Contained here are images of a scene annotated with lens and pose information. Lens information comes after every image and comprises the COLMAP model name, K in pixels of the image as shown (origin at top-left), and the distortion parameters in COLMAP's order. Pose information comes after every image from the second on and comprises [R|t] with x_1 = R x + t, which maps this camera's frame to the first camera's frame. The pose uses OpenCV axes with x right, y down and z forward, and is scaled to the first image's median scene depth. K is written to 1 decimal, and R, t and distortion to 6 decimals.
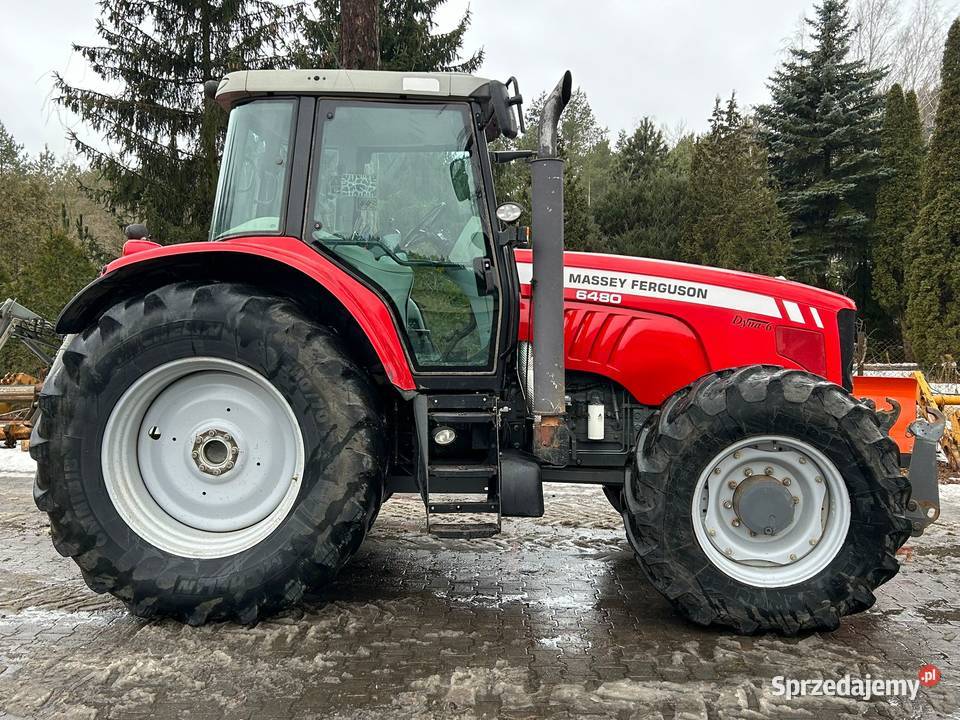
lens RADIAL K [[929.6, 0, 482.5], [0, 929.6, 309.3], [0, 0, 1]] dist [0.004472, 0.002106]
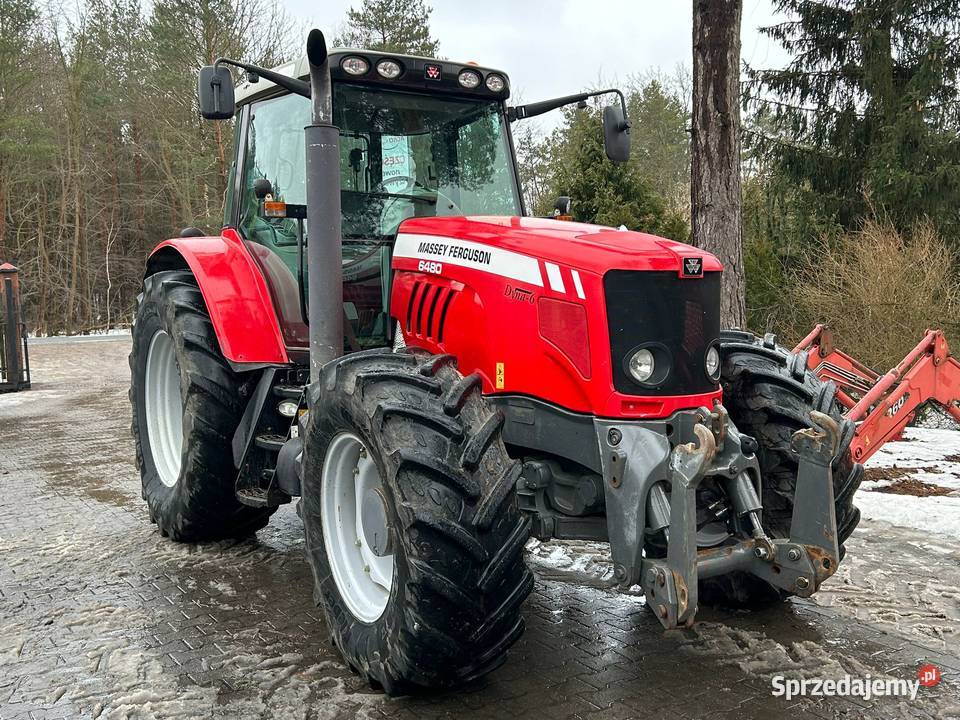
lens RADIAL K [[982.1, 0, 480.0], [0, 982.1, 360.0], [0, 0, 1]] dist [0.006510, 0.006073]
pose [[0.551438, 0.034794, -0.833490, 0.925739], [0.017452, 0.998430, 0.053225, 0.025065], [0.834033, -0.043897, 0.549965, 0.539788]]
